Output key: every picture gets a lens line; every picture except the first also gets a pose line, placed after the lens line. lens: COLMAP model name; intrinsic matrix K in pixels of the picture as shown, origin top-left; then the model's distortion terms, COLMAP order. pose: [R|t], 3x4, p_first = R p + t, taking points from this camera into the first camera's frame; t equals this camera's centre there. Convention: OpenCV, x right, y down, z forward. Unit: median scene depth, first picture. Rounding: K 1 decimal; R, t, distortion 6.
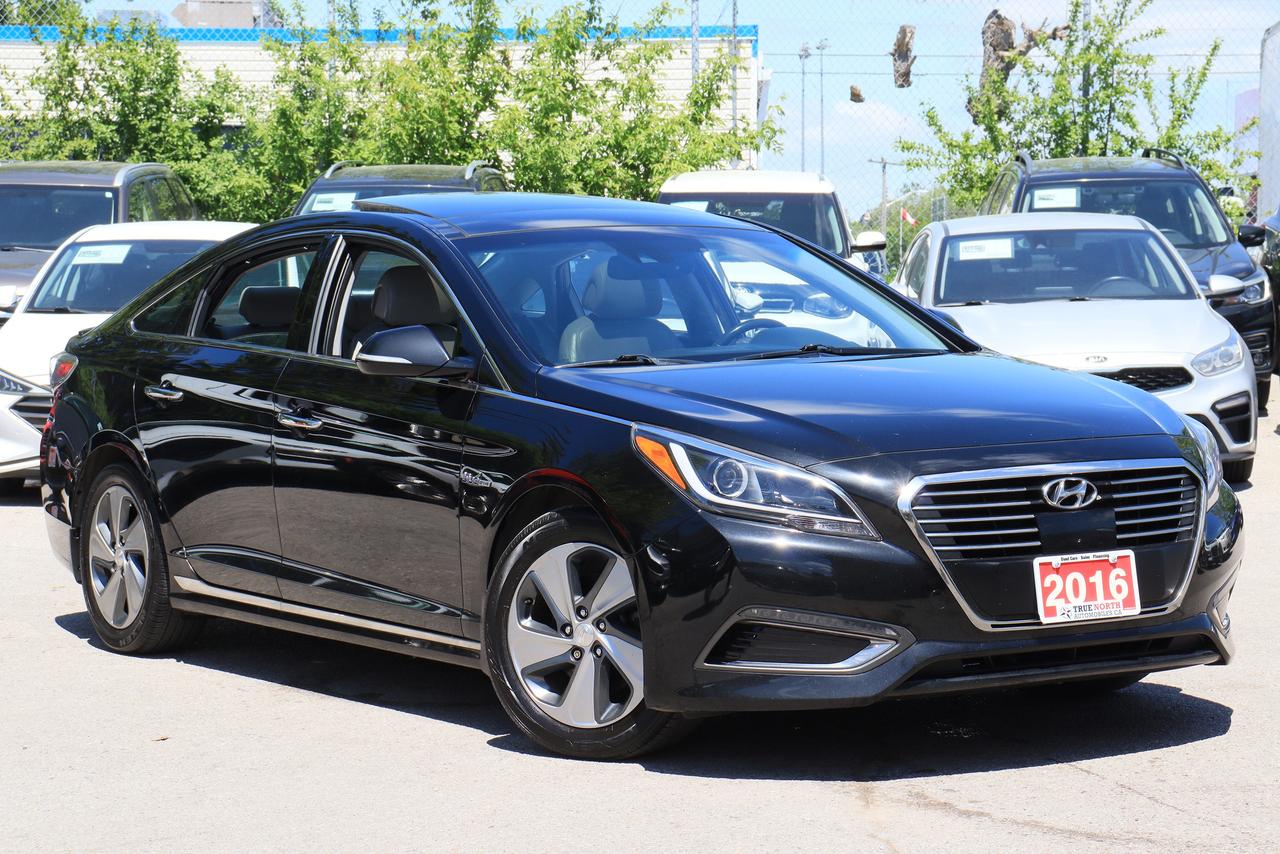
lens RADIAL K [[3342.6, 0, 636.1], [0, 3342.6, 423.6], [0, 0, 1]] dist [0.314630, 0.000000]
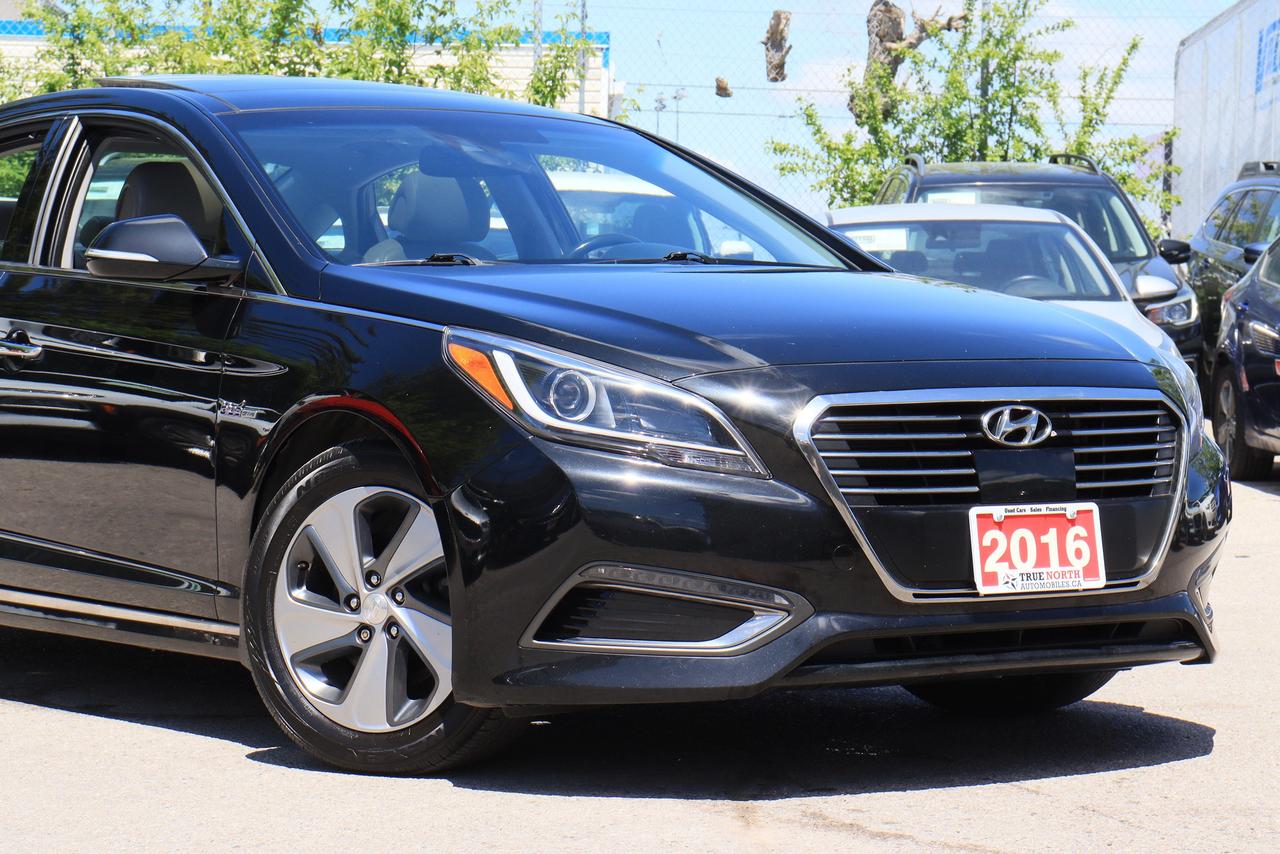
lens RADIAL K [[3342.6, 0, 642.1], [0, 3342.6, 431.4], [0, 0, 1]] dist [0.314630, 0.000000]
pose [[0.998606, 0.019415, 0.049088, 0.006748], [-0.016860, 0.998508, -0.051938, 0.061406], [-0.050023, 0.051038, 0.997443, 0.239034]]
